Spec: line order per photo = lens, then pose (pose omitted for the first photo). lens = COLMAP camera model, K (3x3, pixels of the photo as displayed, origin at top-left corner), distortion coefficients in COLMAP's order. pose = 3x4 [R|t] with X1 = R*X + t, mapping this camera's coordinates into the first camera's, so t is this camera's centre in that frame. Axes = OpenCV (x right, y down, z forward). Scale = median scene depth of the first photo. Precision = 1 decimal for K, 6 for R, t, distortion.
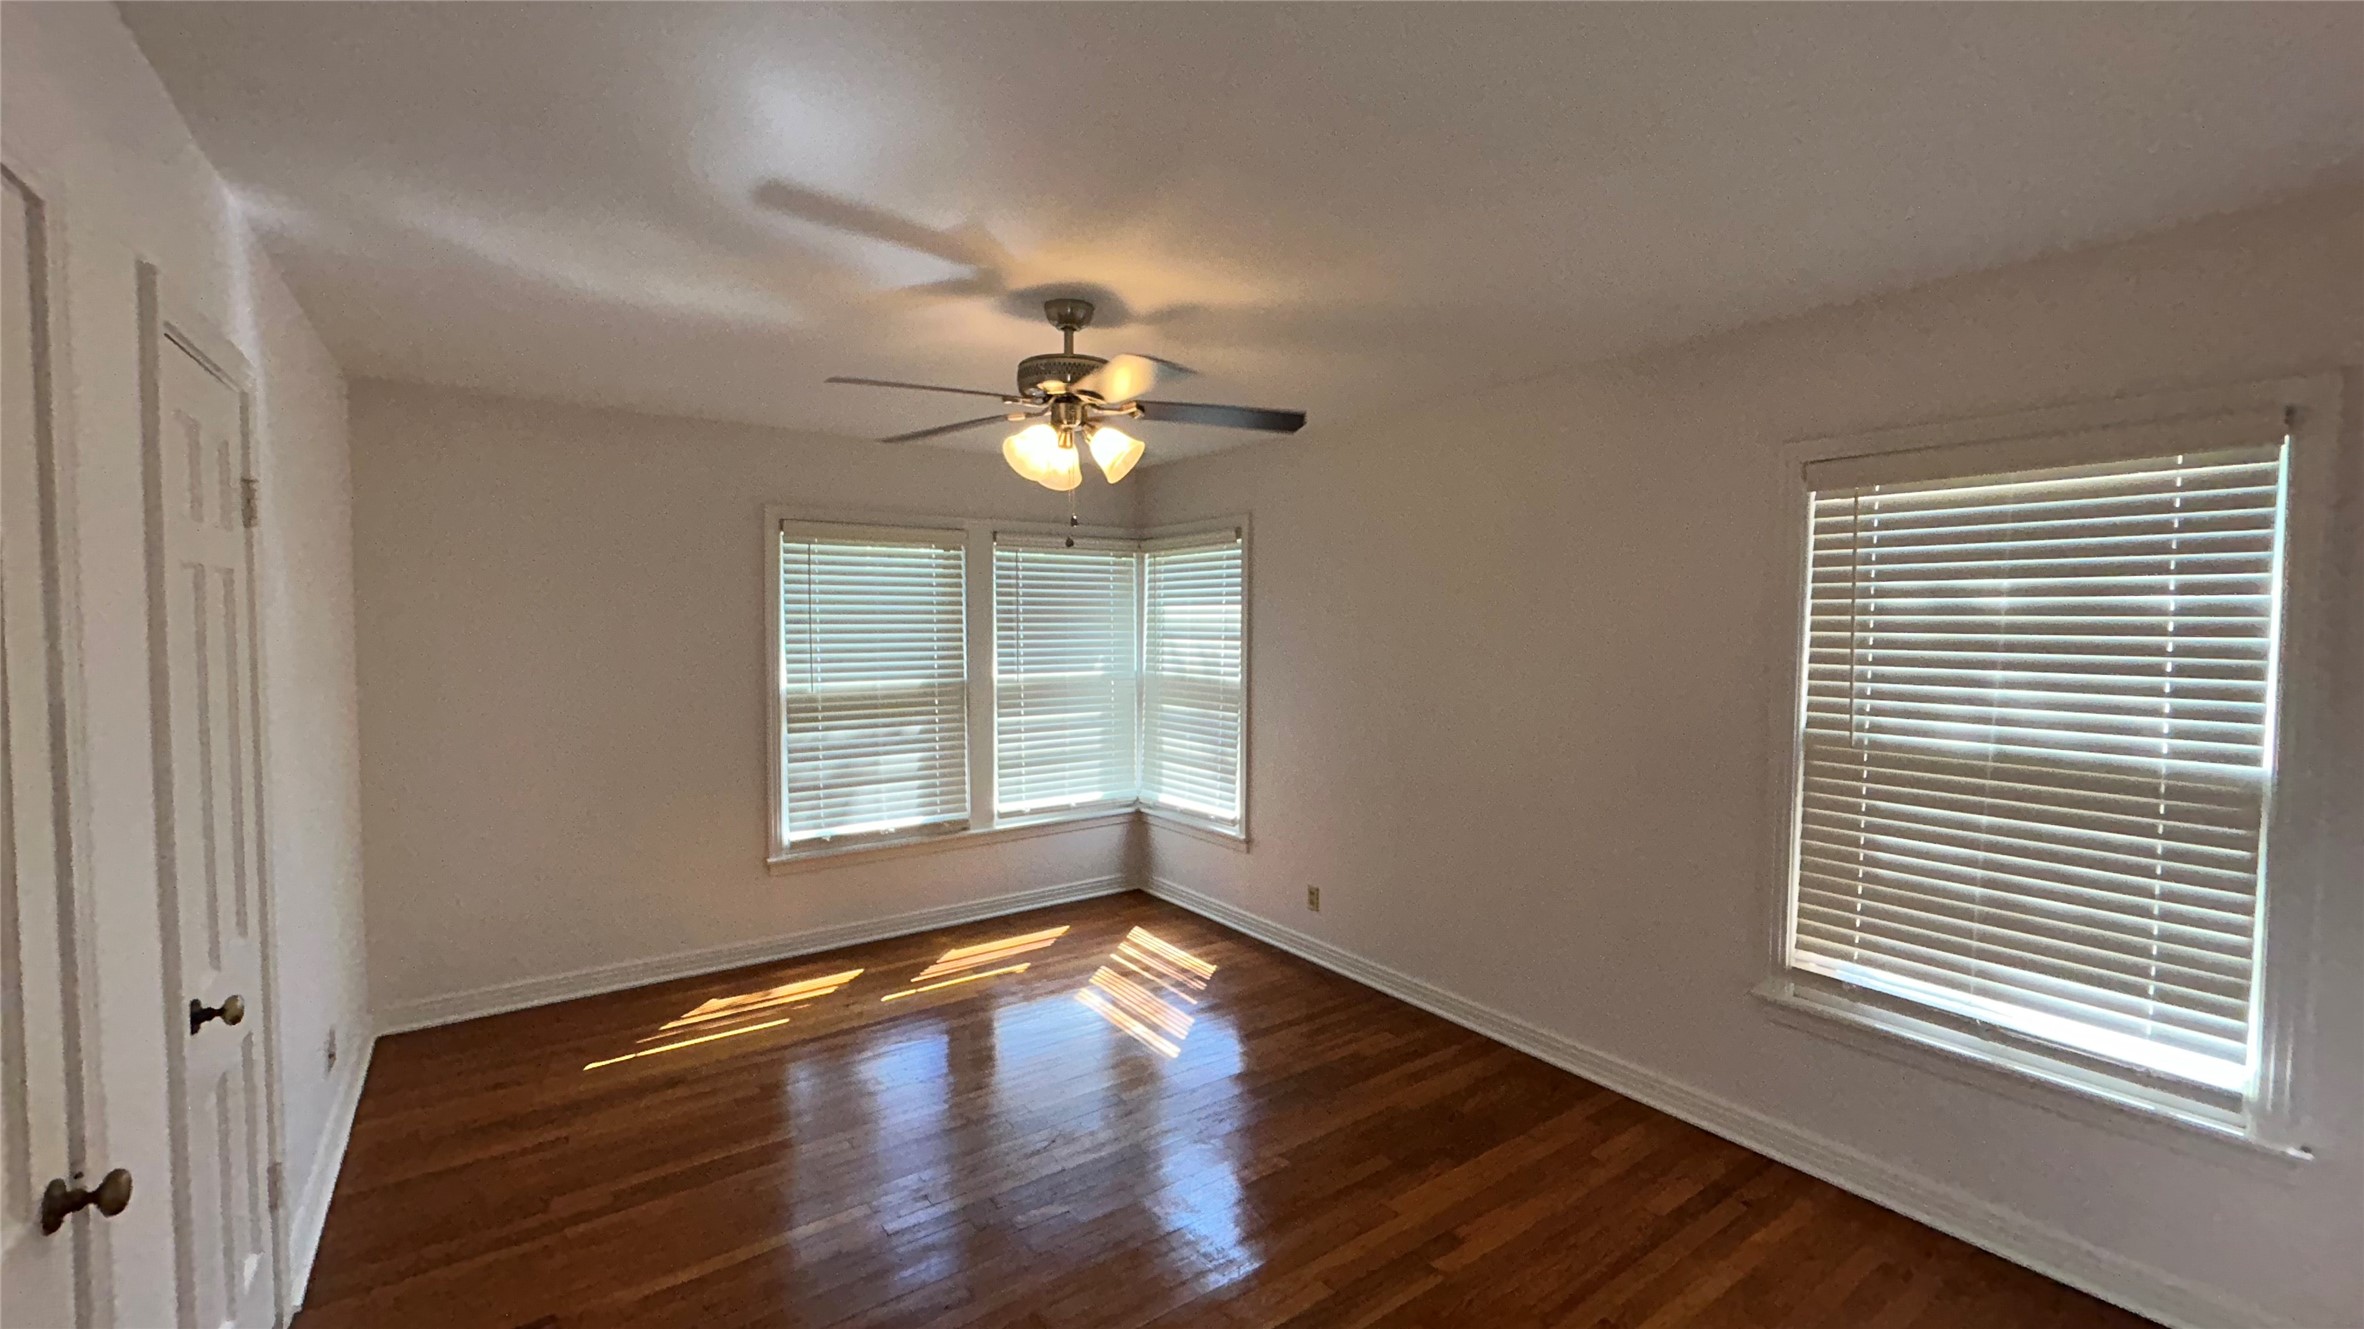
lens RADIAL K [[965.5, 0, 1182.0], [0, 965.5, 664.5], [0, 0, 1]] dist [0.013831, -0.000199]
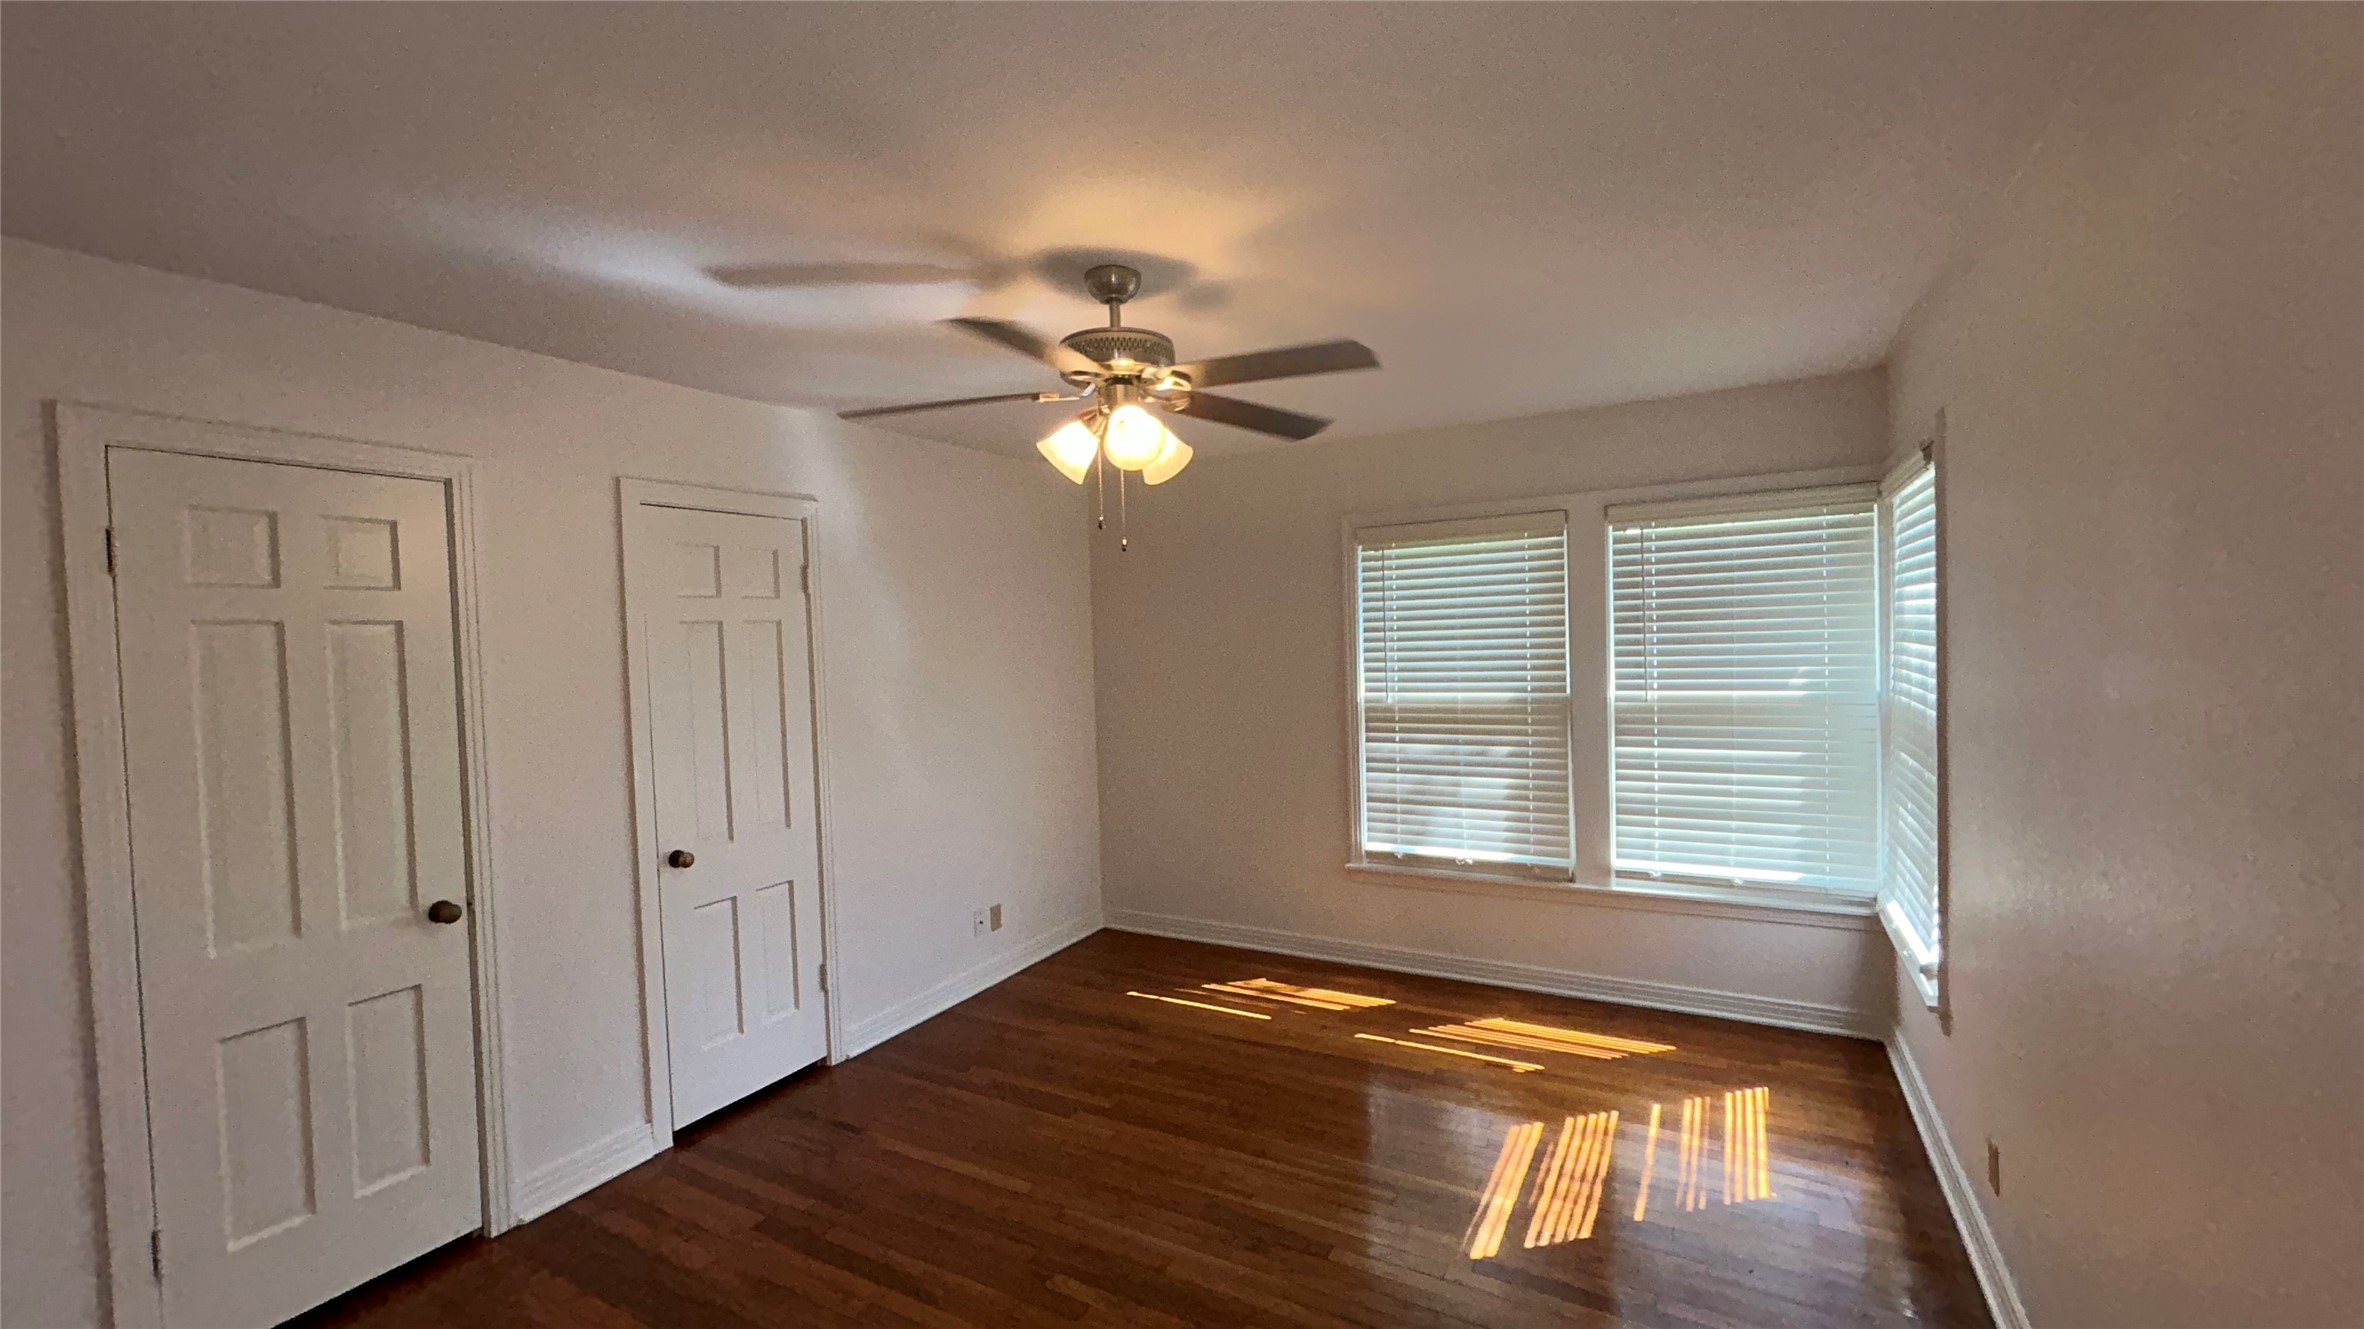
lens RADIAL K [[965.5, 0, 1182.0], [0, 965.5, 664.5], [0, 0, 1]] dist [0.013831, -0.000199]
pose [[0.420615, 0.012134, -0.907158, 0.396878], [-0.008132, 0.999921, 0.009604, -0.016211], [0.907203, 0.003337, 0.420681, 0.390959]]
